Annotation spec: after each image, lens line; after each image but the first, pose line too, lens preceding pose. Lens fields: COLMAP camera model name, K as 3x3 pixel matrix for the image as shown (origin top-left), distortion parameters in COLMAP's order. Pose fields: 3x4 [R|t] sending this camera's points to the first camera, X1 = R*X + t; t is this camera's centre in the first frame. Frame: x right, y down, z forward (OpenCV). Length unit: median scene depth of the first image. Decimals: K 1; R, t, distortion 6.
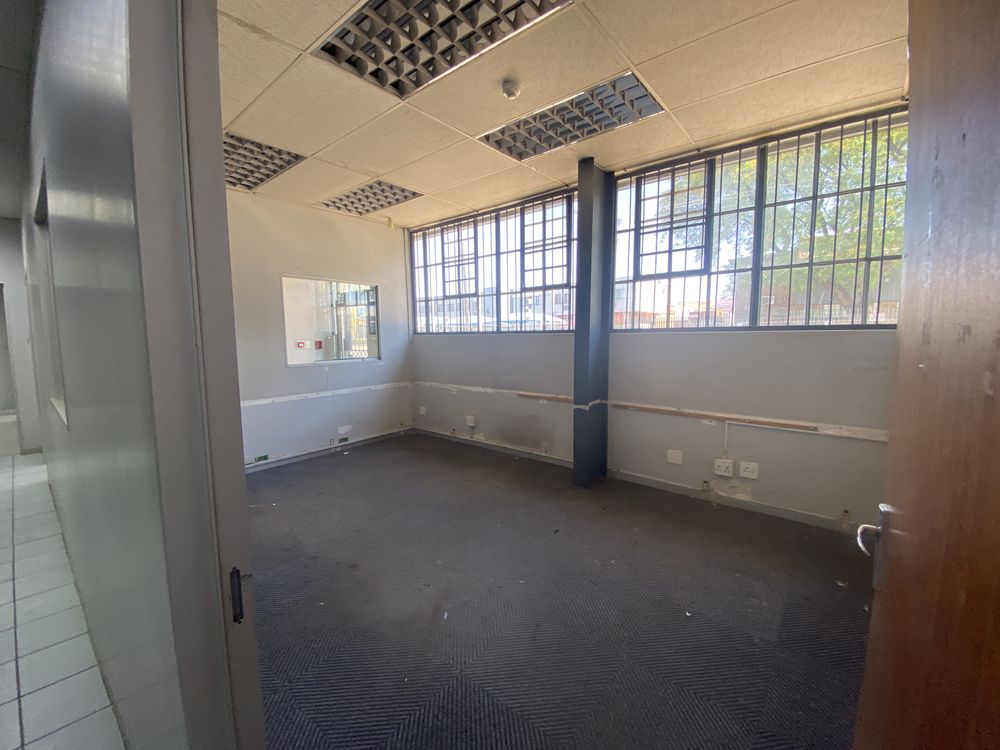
lens RADIAL K [[416.1, 0, 504.4], [0, 416.1, 375.0], [0, 0, 1]] dist [-0.001357, -0.005051]
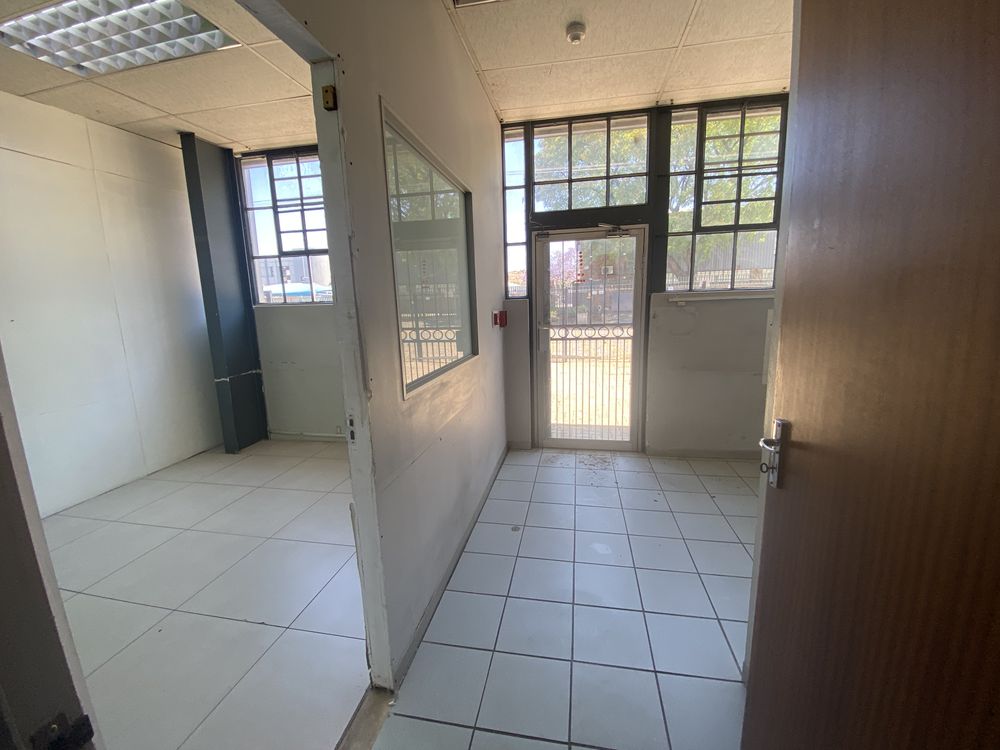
lens RADIAL K [[416.1, 0, 498.9], [0, 416.1, 374.6], [0, 0, 1]] dist [-0.001357, -0.005051]
pose [[0.873077, -0.100876, 0.477033, -0.584160], [0.066166, 0.993826, 0.089061, -0.038167], [-0.483072, -0.046194, 0.874361, 0.480757]]
